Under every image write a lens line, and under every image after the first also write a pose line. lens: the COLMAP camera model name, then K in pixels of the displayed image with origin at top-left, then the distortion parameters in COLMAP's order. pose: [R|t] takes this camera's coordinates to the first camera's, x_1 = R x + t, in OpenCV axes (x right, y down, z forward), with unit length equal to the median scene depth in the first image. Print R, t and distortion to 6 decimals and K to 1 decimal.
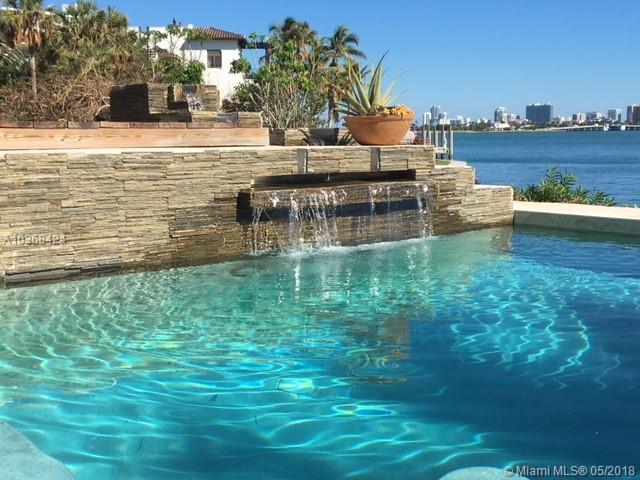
lens RADIAL K [[895.8, 0, 317.3], [0, 895.8, 240.6], [0, 0, 1]] dist [0.040712, 0.000000]
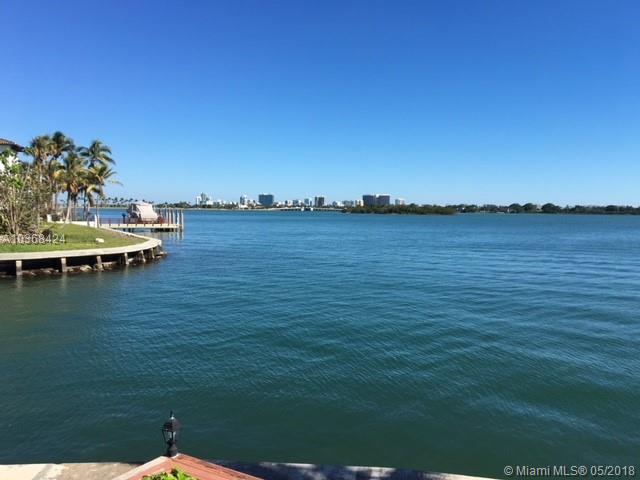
lens RADIAL K [[542.2, 0, 322.1], [0, 542.2, 238.5], [0, 0, 1]] dist [0.093782, -0.003404]
pose [[0.943270, 0.002043, 0.332020, 0.151794], [0.019927, 0.997830, -0.062750, -0.039877], [-0.331428, 0.065806, 0.941183, 0.124005]]
